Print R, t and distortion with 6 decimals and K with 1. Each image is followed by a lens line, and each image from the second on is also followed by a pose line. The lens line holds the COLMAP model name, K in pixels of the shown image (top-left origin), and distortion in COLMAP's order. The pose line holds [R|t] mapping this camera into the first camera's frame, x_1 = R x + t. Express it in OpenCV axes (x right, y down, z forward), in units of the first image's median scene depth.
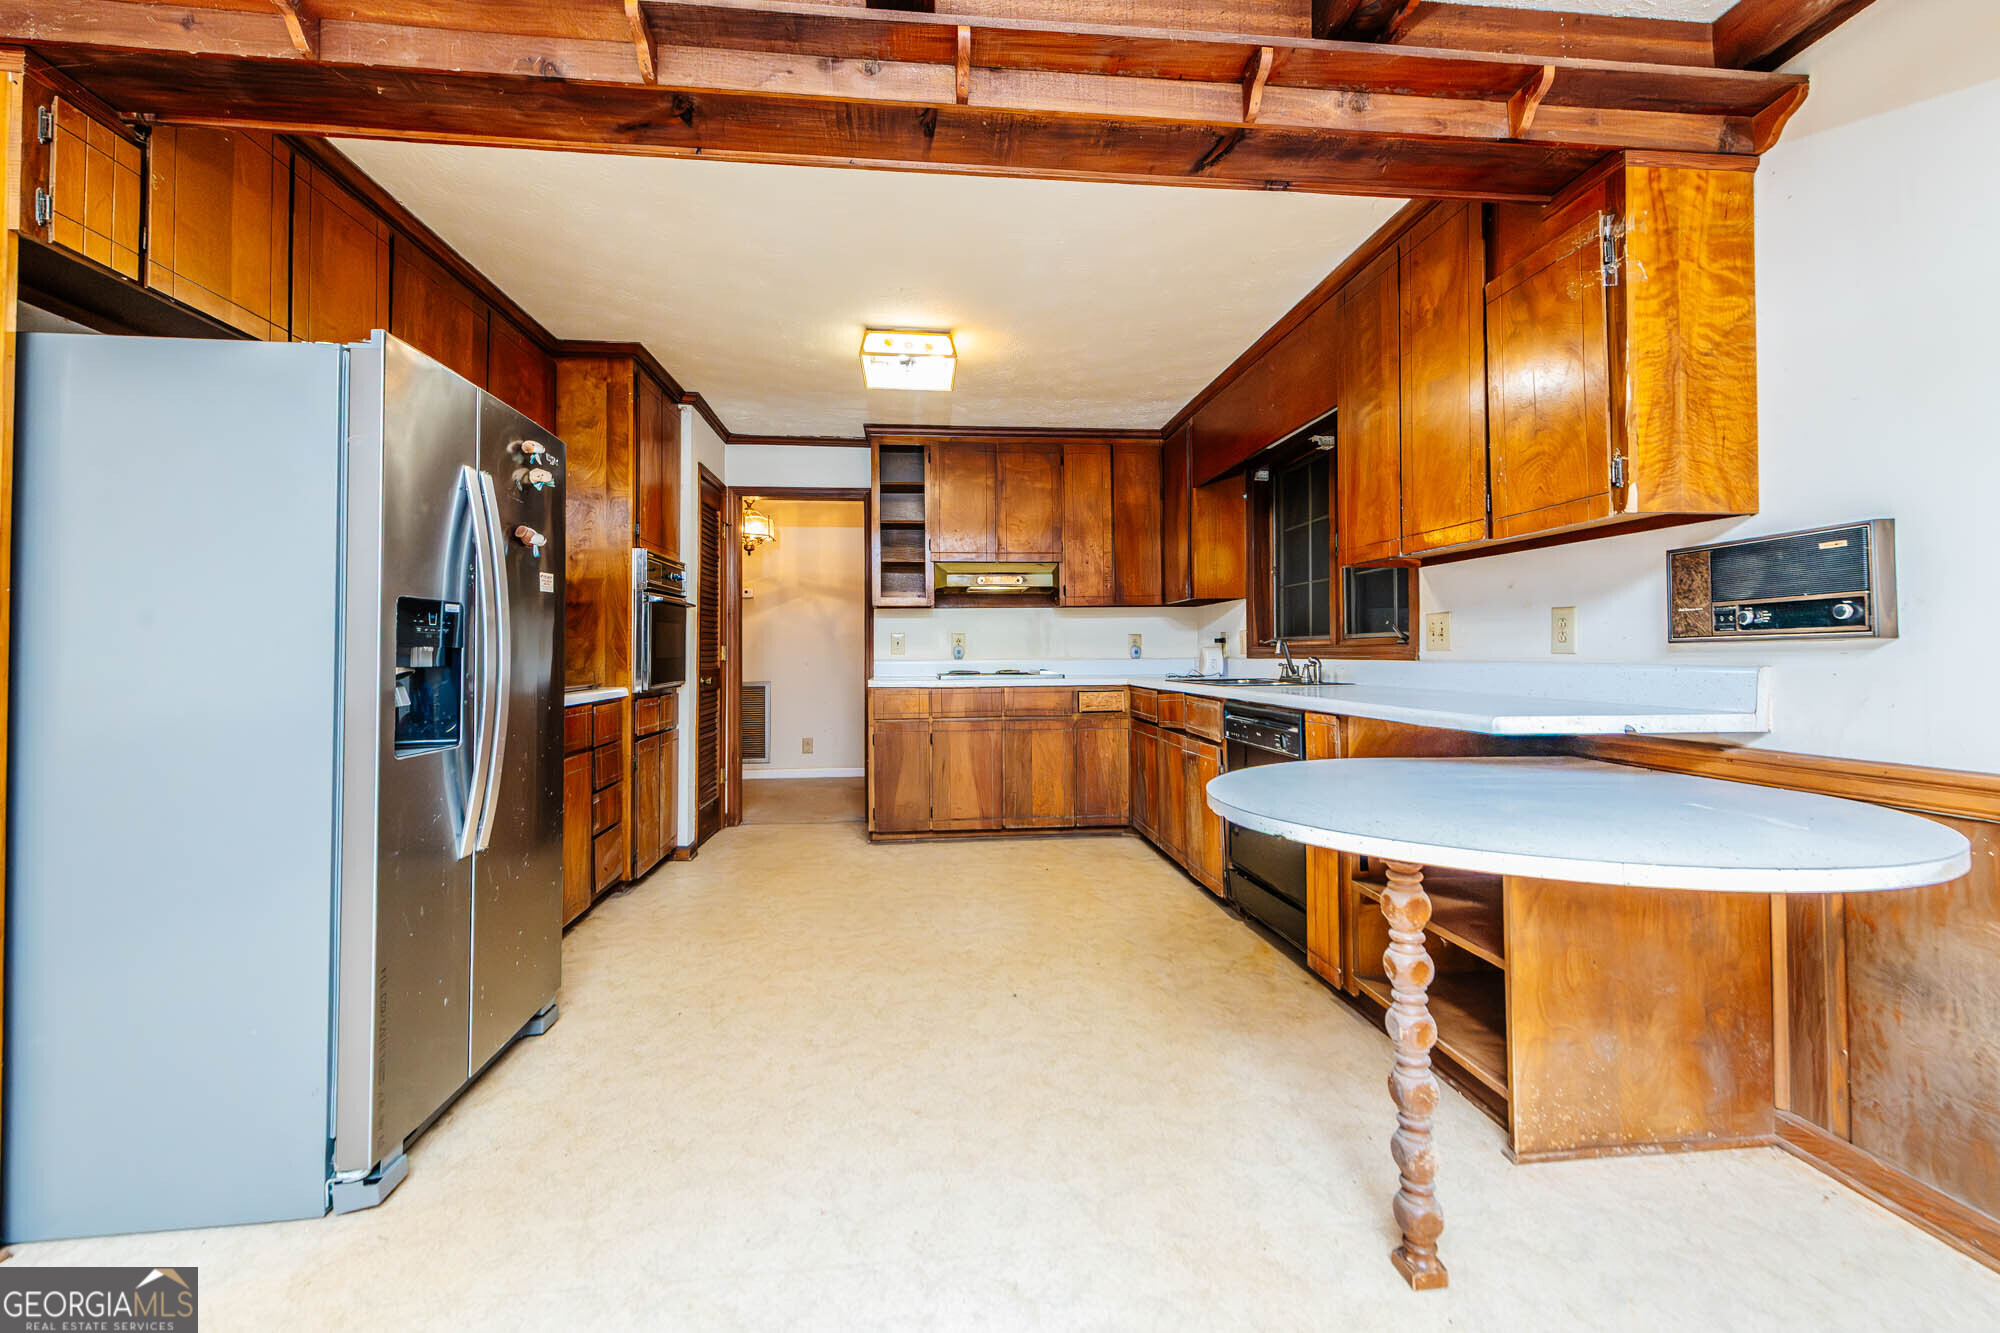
lens RADIAL K [[772.9, 0, 1007.0], [0, 772.9, 638.7], [0, 0, 1]] dist [-0.001365, -0.000261]
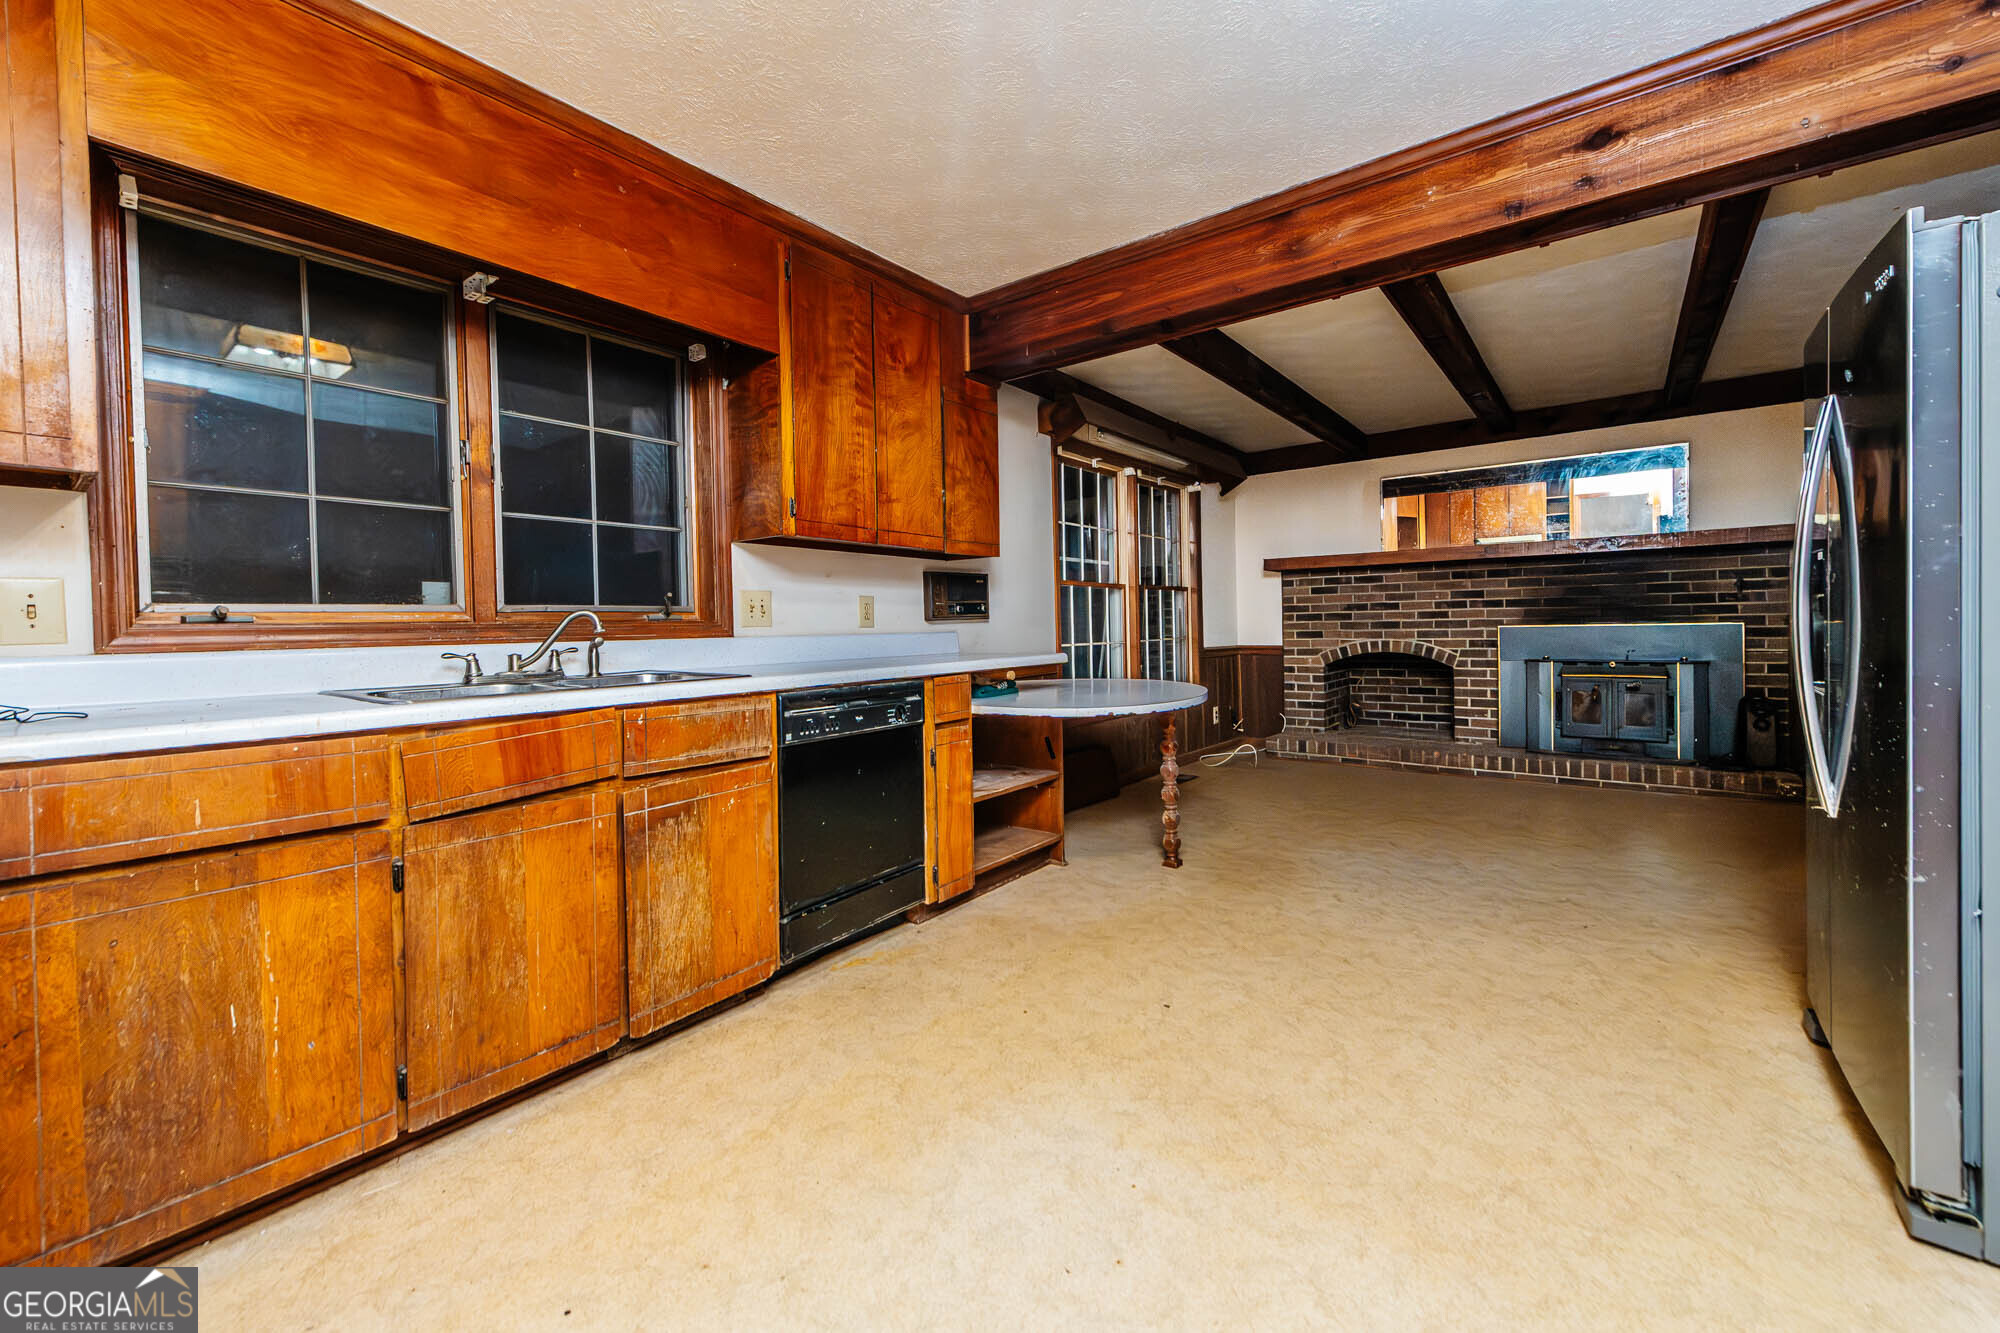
lens RADIAL K [[772.9, 0, 1007.0], [0, 772.9, 638.7], [0, 0, 1]] dist [-0.001365, -0.000261]
pose [[-0.719634, 0.006791, 0.694320, -0.591195], [0.007355, 0.999971, -0.002158, 0.053692], [-0.694314, 0.003554, -0.719663, 2.213445]]
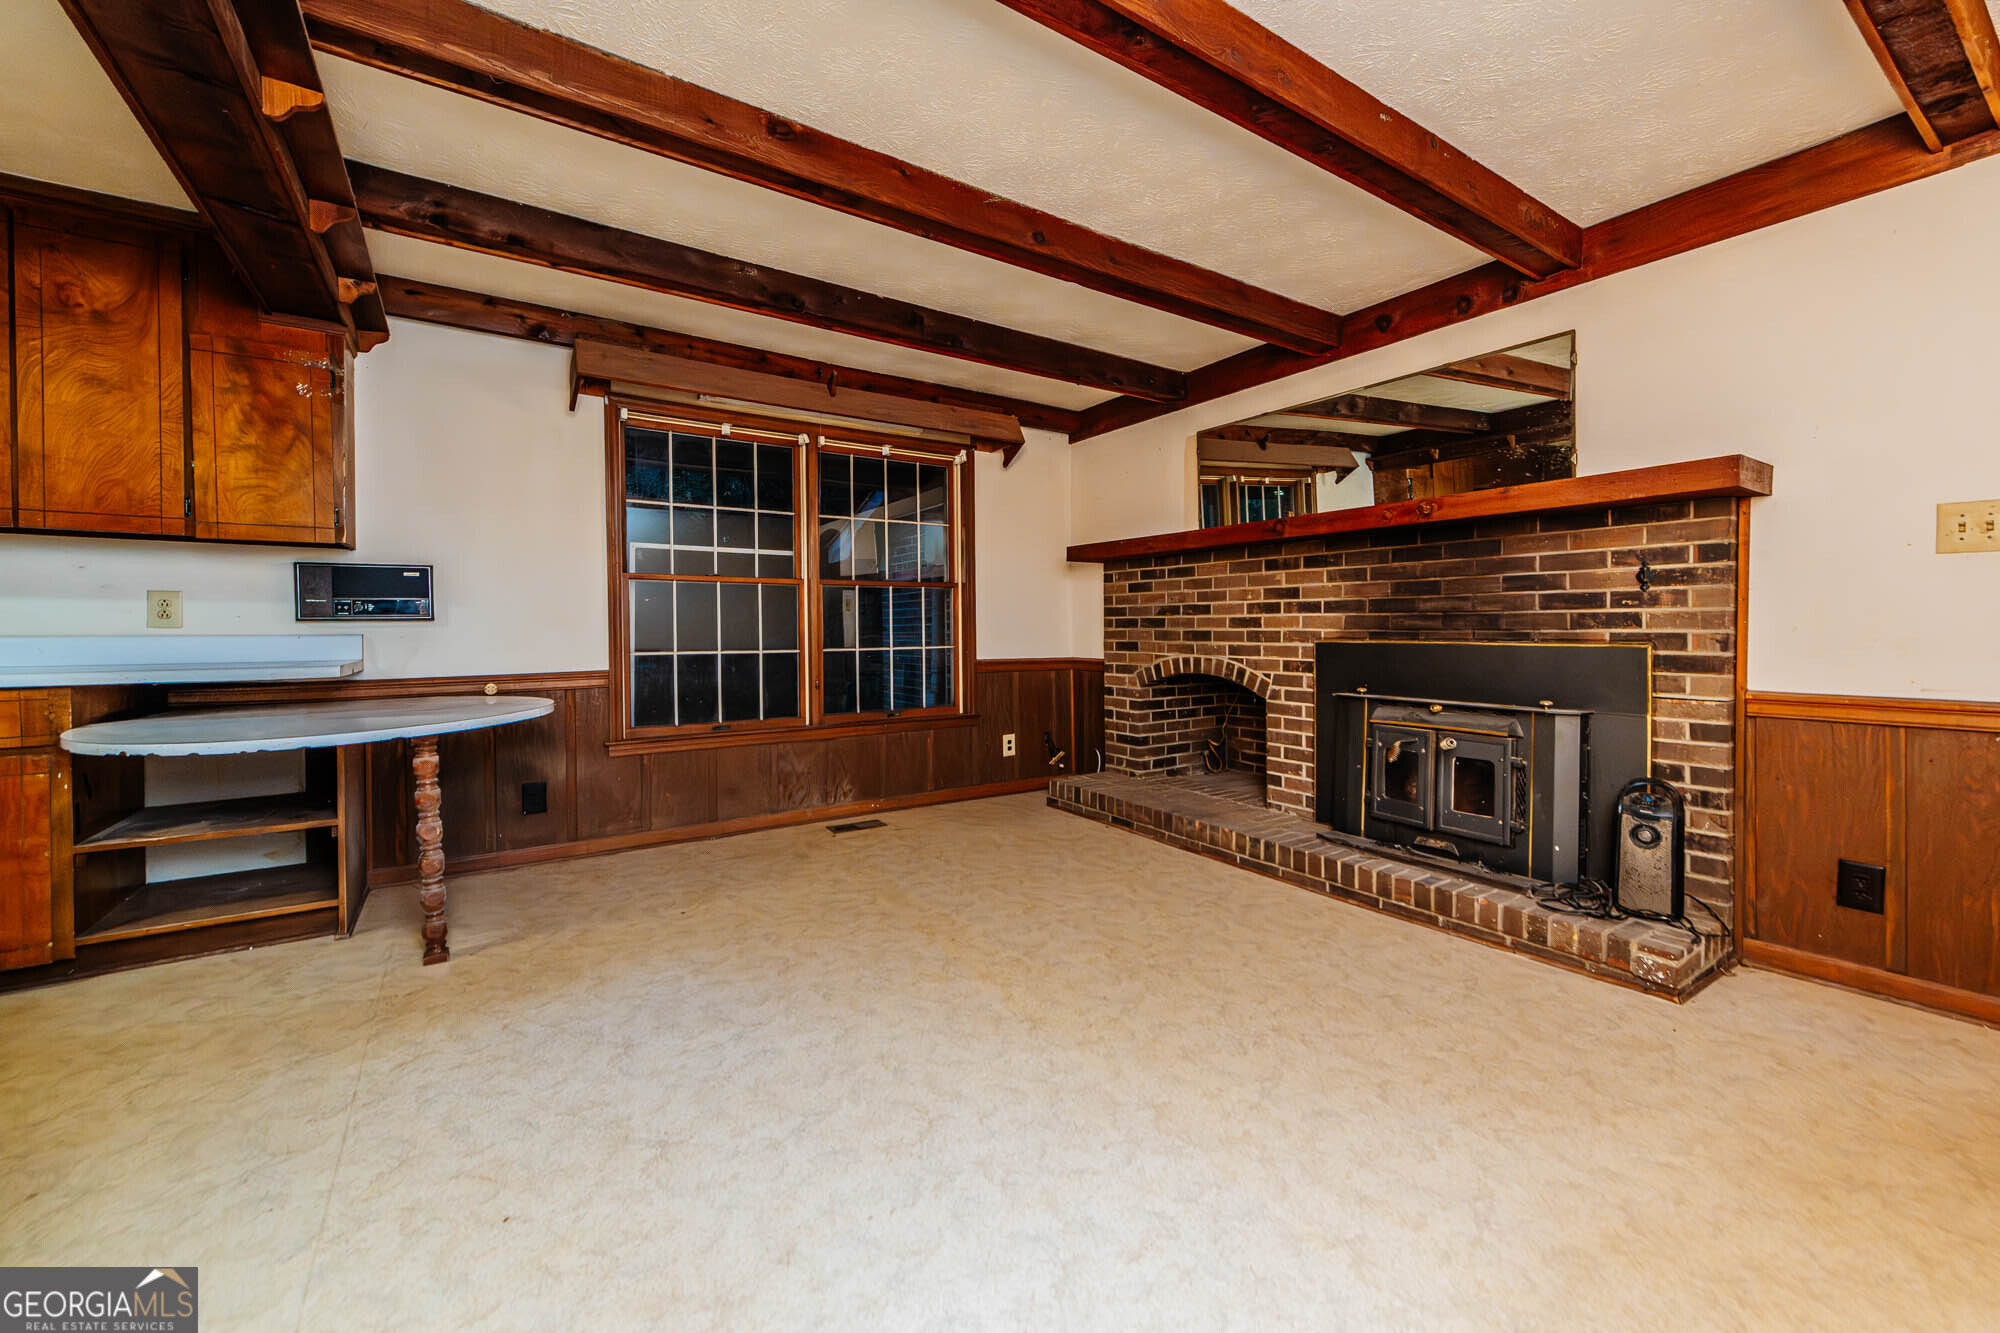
lens RADIAL K [[772.9, 0, 1007.0], [0, 772.9, 638.7], [0, 0, 1]] dist [-0.001365, -0.000261]
pose [[-0.477117, -0.007684, 0.878806, -1.219890], [-0.014883, 0.999889, 0.000662, 0.019127], [-0.878714, -0.012763, -0.477178, 0.477479]]
